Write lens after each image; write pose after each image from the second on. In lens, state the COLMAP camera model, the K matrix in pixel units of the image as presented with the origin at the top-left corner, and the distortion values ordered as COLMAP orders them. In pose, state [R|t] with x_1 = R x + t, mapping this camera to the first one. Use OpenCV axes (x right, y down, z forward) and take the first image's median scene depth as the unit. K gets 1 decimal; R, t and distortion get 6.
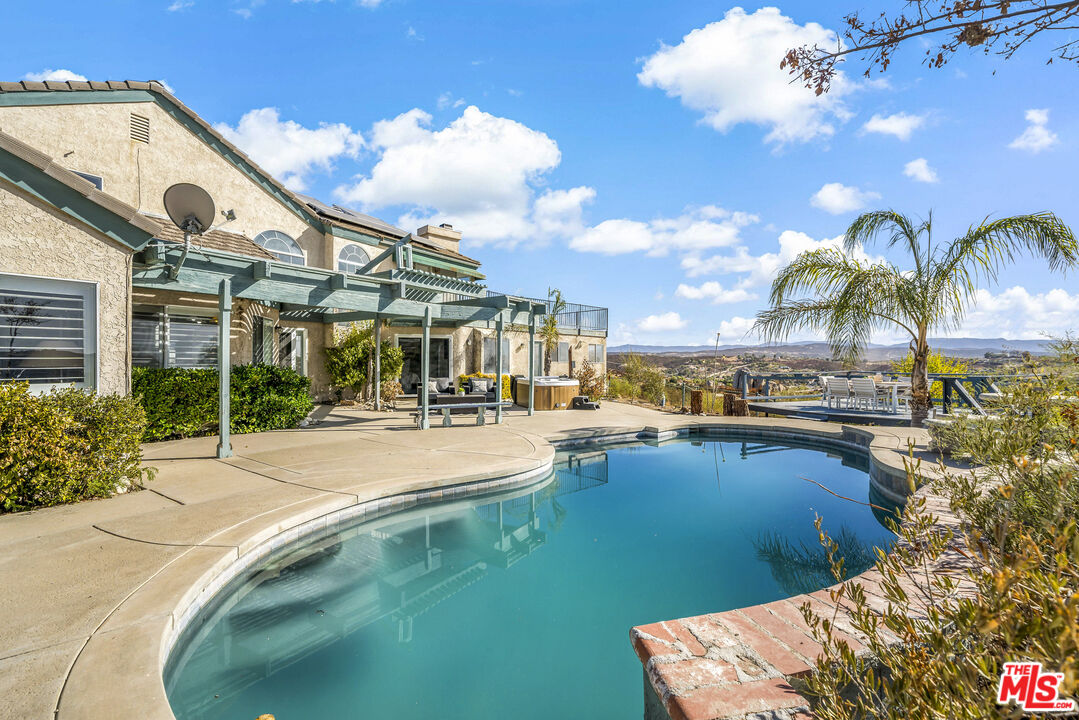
lens RADIAL K [[460.5, 0, 539.4], [0, 460.5, 361.7], [0, 0, 1]] dist [0.000510, 0.000244]
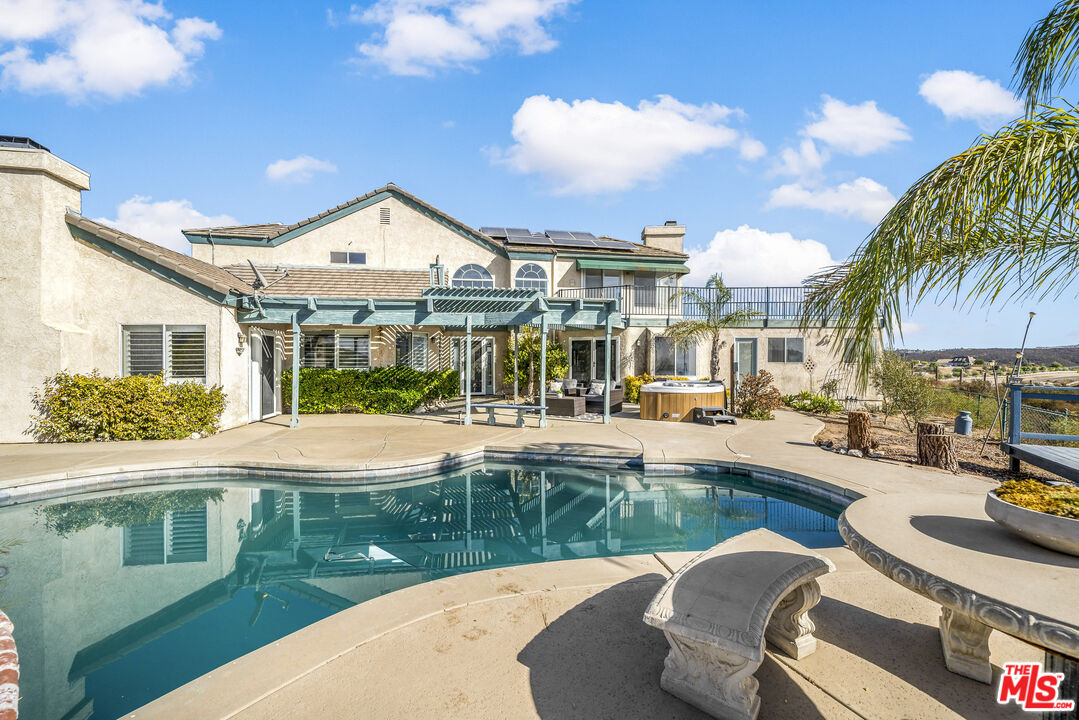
lens RADIAL K [[432.8, 0, 547.9], [0, 432.8, 364.7], [0, 0, 1]] dist [-0.000284, -0.000006]
pose [[0.690660, 0.005530, -0.723159, 0.525302], [0.003874, 0.999928, 0.011346, -0.010130], [0.723169, -0.010638, 0.690589, 0.330442]]
